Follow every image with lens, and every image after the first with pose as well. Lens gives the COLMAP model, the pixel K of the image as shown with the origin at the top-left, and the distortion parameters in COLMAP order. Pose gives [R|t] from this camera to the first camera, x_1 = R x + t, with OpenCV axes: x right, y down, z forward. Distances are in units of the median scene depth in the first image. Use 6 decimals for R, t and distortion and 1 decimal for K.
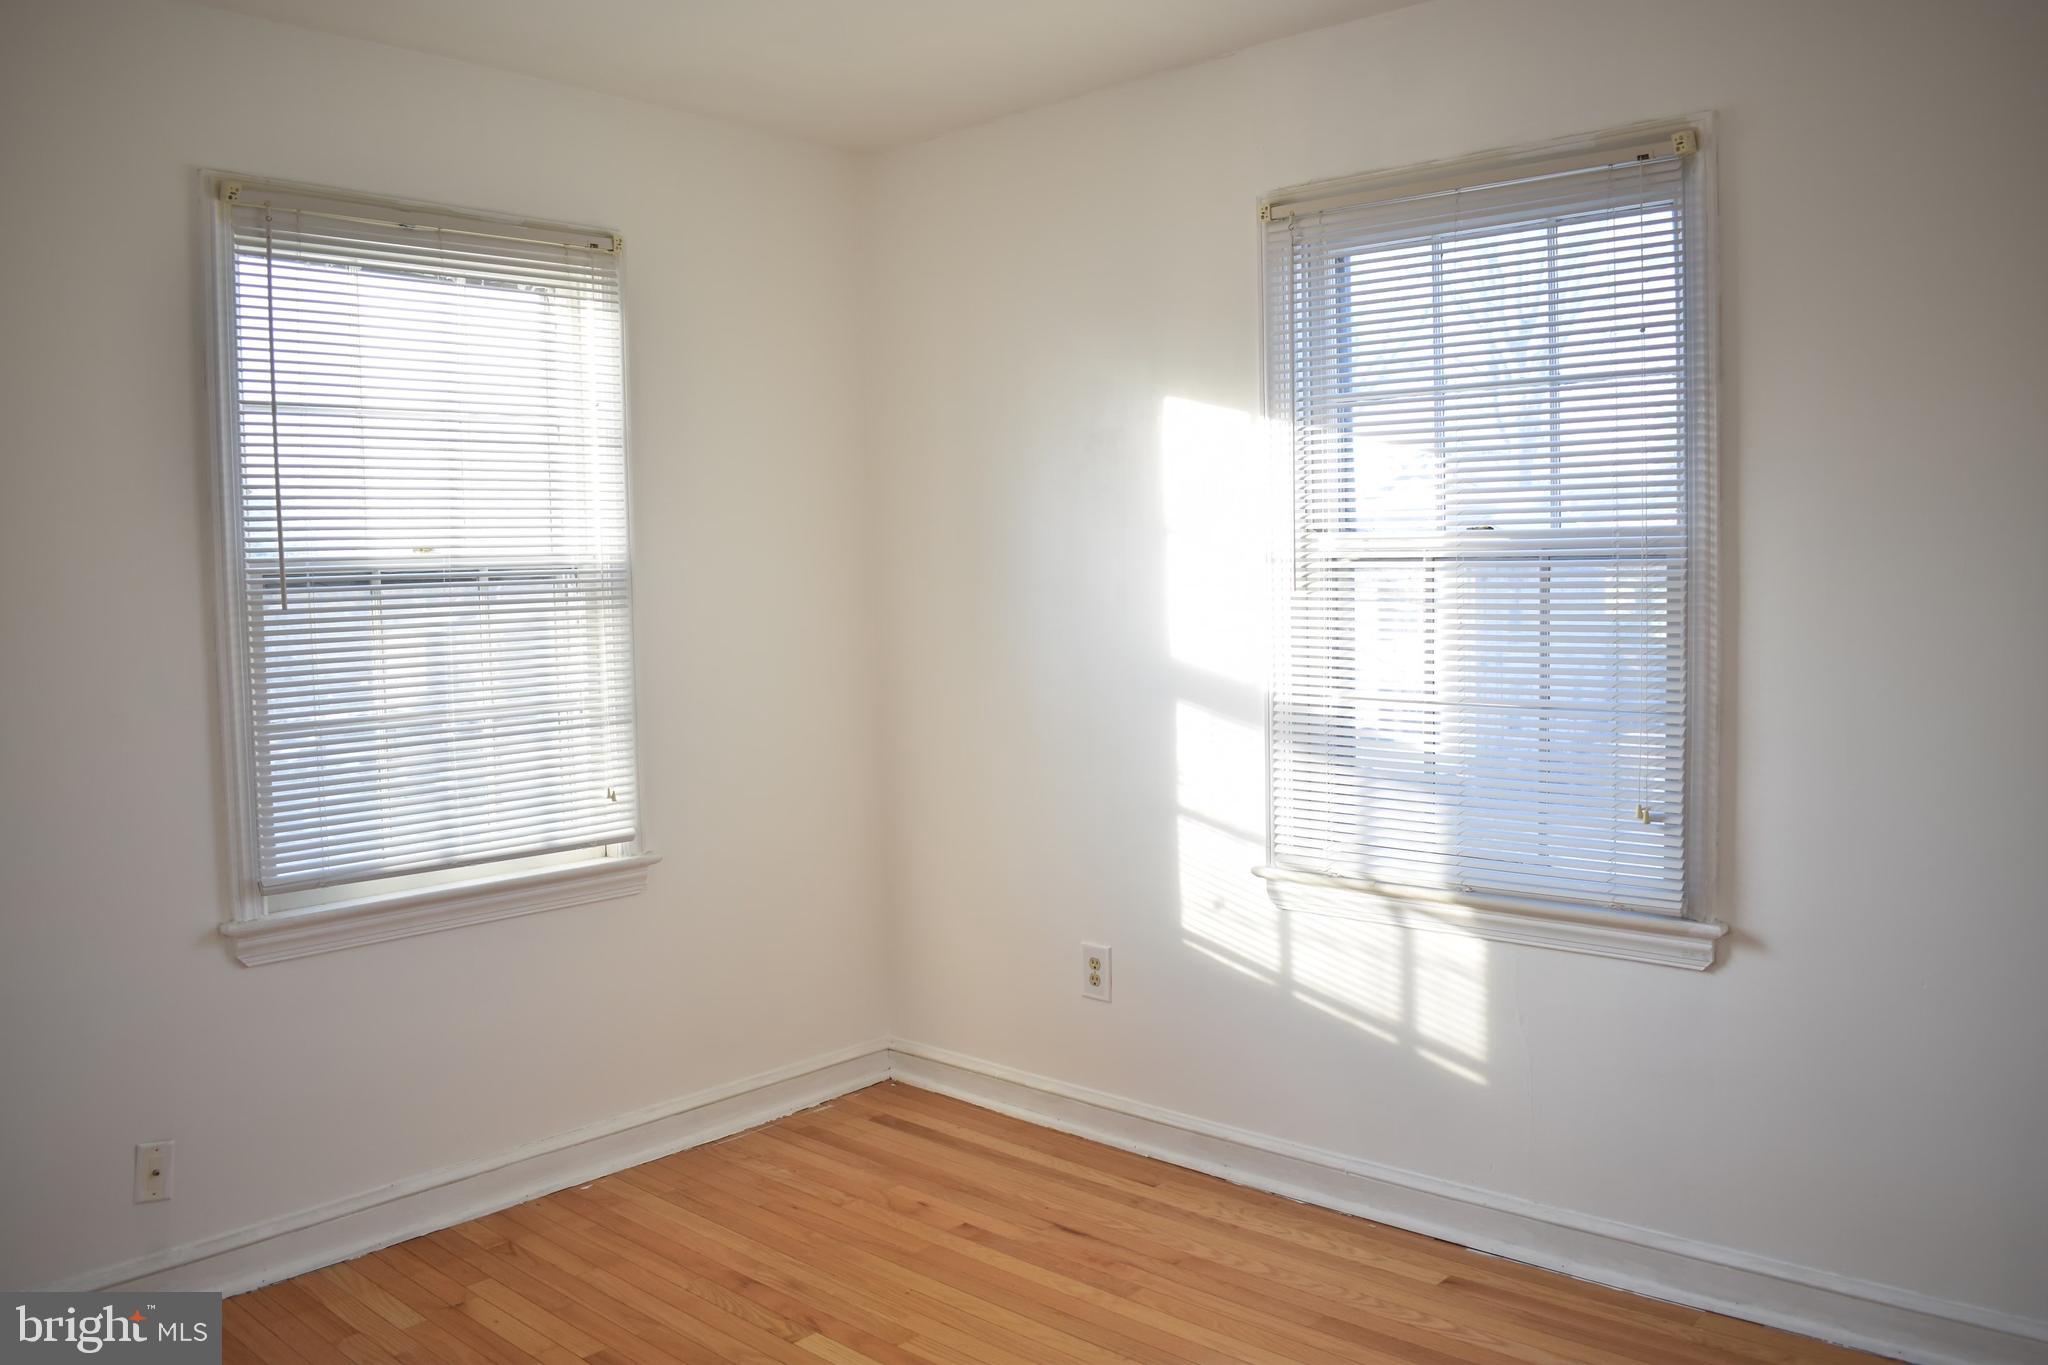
lens RADIAL K [[1593.2, 0, 1024.0], [0, 1593.2, 682.5], [0, 0, 1]] dist [-0.091627, 0.009679]
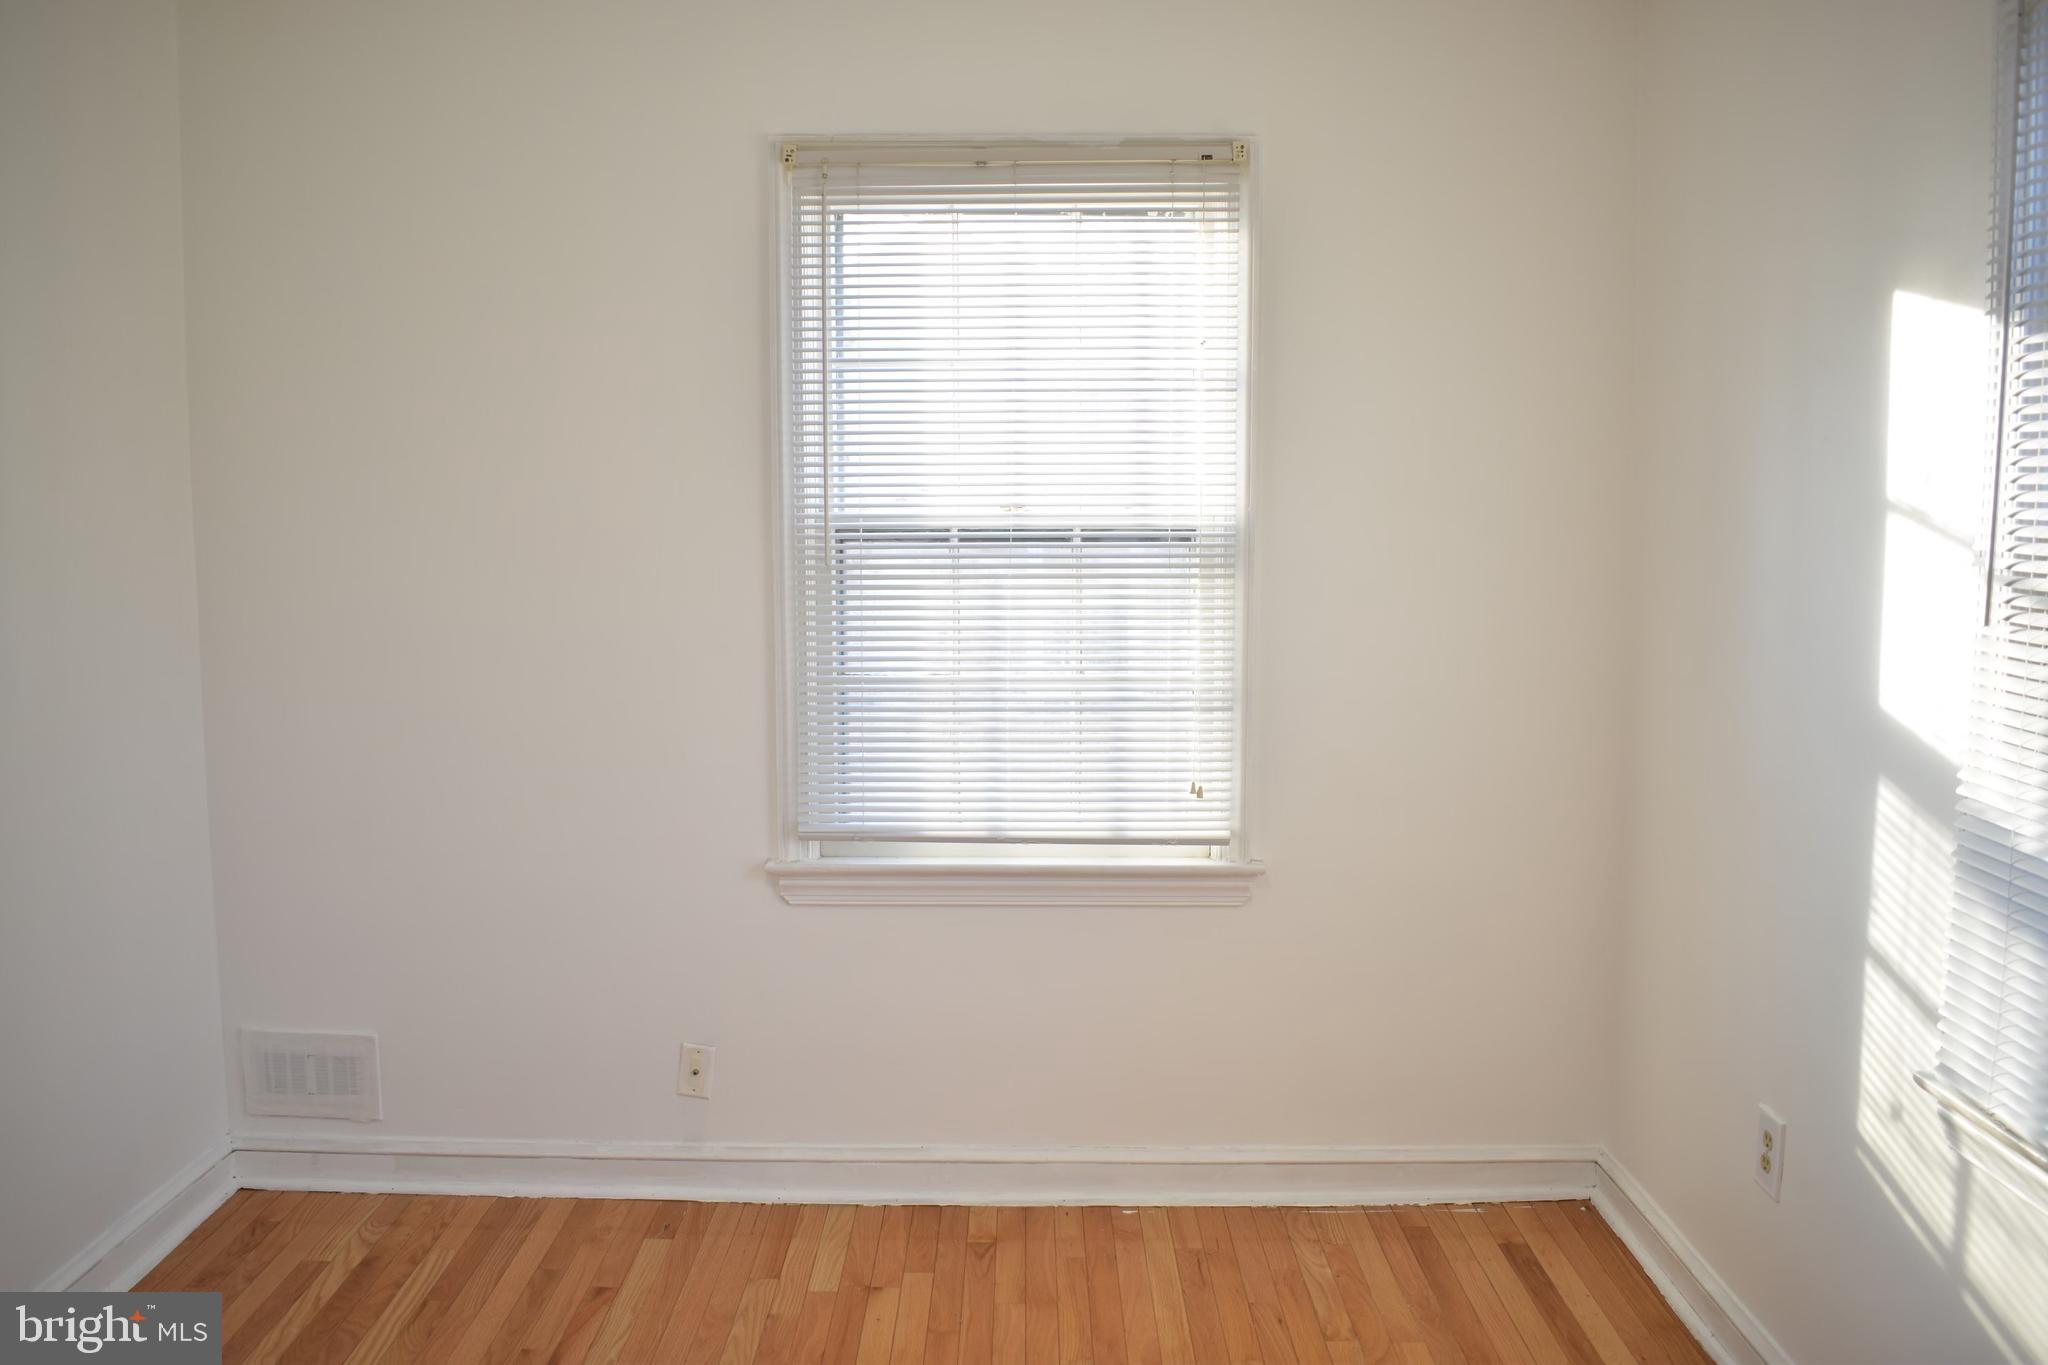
lens RADIAL K [[1593.2, 0, 1024.0], [0, 1593.2, 682.5], [0, 0, 1]] dist [-0.091627, 0.009679]
pose [[0.664789, 0.105077, -0.739605, 0.333056], [-0.068115, 0.994460, 0.080060, -0.054462], [0.743920, -0.002845, 0.668263, 0.351039]]
